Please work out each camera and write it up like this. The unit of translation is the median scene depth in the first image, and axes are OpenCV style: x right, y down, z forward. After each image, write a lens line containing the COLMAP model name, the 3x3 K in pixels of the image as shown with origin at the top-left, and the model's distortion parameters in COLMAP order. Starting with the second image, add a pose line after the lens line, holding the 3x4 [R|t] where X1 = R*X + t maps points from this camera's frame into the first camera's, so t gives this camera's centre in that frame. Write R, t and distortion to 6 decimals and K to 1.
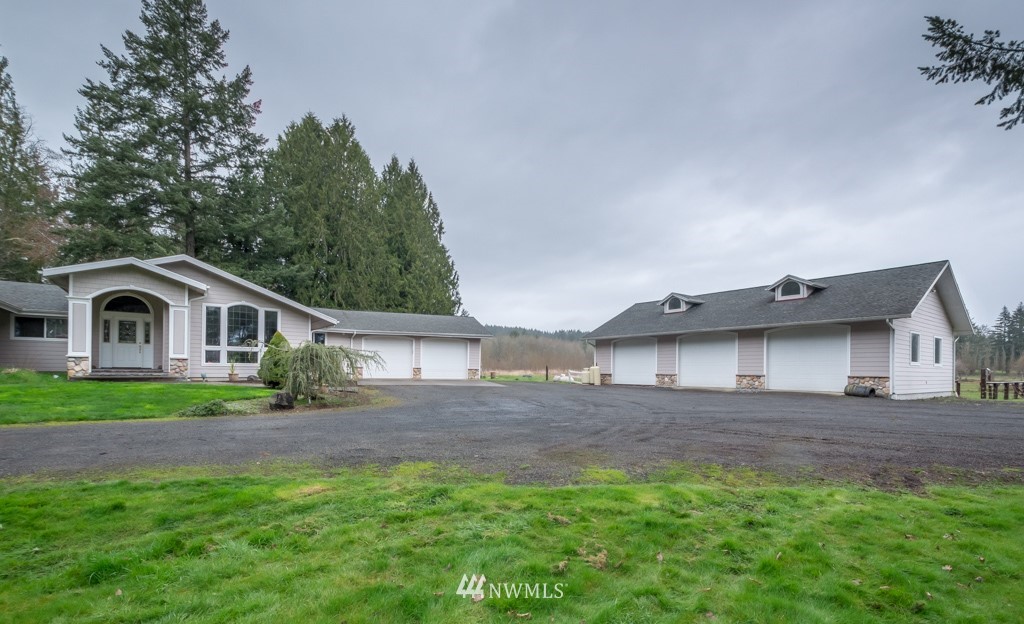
lens RADIAL K [[472.6, 0, 524.2], [0, 472.6, 370.3], [0, 0, 1]] dist [0.011166, -0.001730]
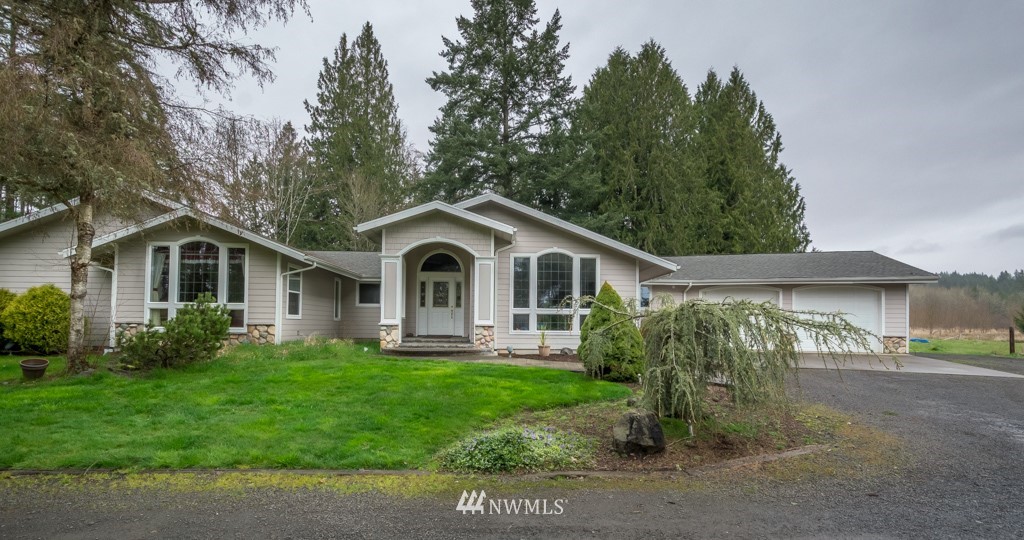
lens RADIAL K [[478.6, 0, 509.0], [0, 478.6, 310.3], [0, 0, 1]] dist [0.002277, 0.000133]
pose [[0.812222, -0.020635, -0.582984, -0.120421], [-0.000597, 0.999344, -0.036204, -0.010882], [0.583349, 0.029754, 0.811677, 0.196315]]
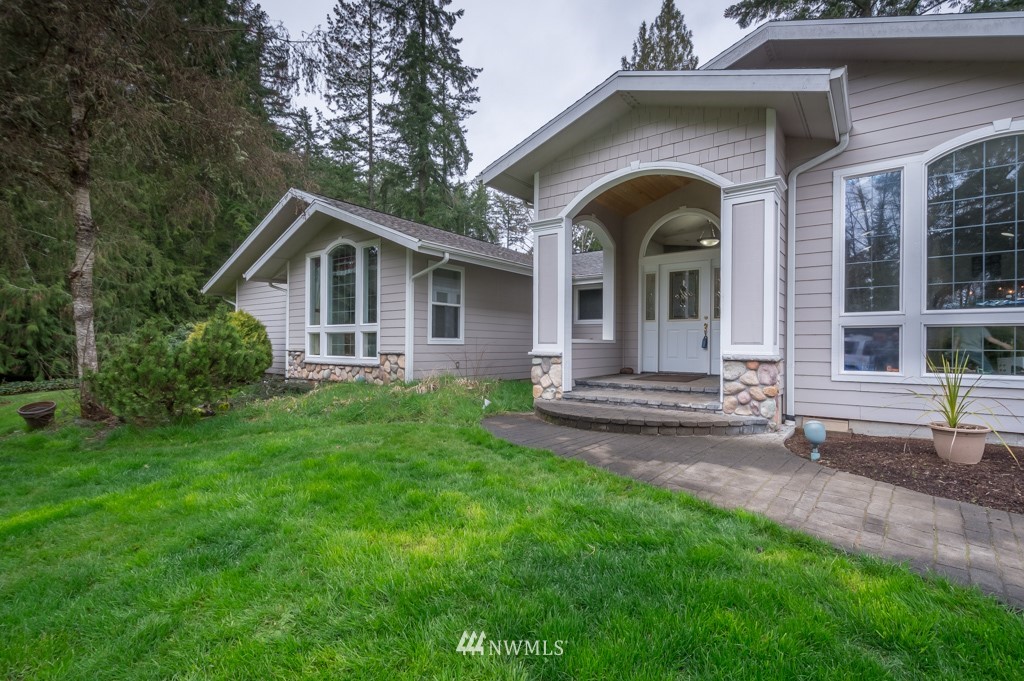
lens RADIAL K [[465.5, 0, 516.2], [0, 465.5, 344.6], [0, 0, 1]] dist [0.003929, 0.000028]
pose [[0.271135, -0.008130, -0.962507, -0.240972], [0.000113, 0.999965, -0.008415, -0.015782], [0.962541, 0.002173, 0.271126, 0.390367]]
